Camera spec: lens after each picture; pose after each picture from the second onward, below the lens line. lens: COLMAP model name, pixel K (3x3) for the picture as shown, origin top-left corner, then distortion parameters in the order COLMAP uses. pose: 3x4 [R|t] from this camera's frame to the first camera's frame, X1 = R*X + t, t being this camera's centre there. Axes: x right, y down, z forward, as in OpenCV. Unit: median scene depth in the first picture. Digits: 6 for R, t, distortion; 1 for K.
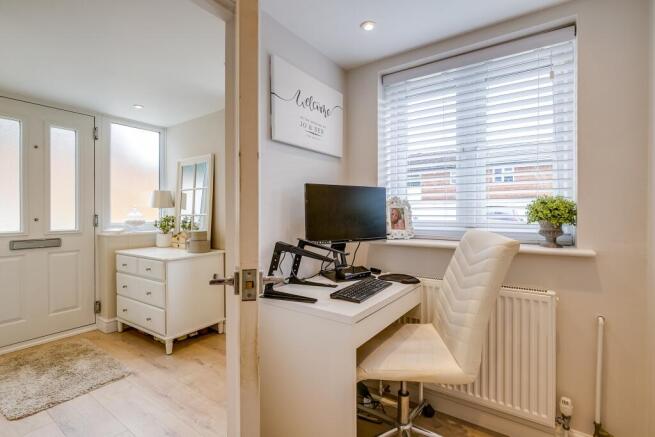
lens RADIAL K [[287.2, 0, 329.3], [0, 287.2, 213.8], [0, 0, 1]] dist [-0.000309, 0.000350]
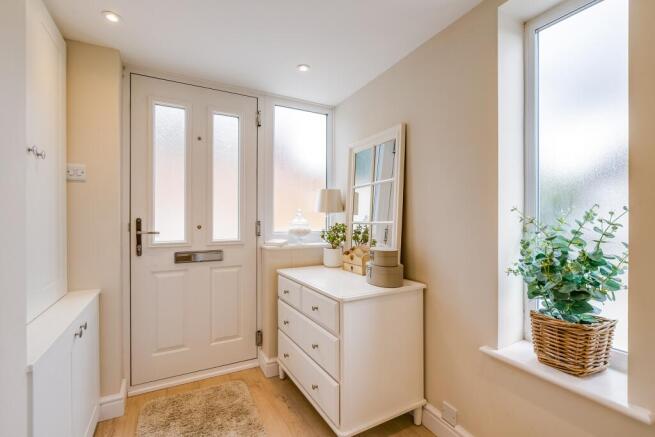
lens RADIAL K [[287.2, 0, 329.3], [0, 287.2, 213.8], [0, 0, 1]] dist [-0.000309, 0.000350]
pose [[0.877169, -0.005362, -0.480151, -0.256360], [-0.004735, 0.999792, -0.019814, -0.003172], [0.480158, 0.019654, 0.876962, 0.393185]]
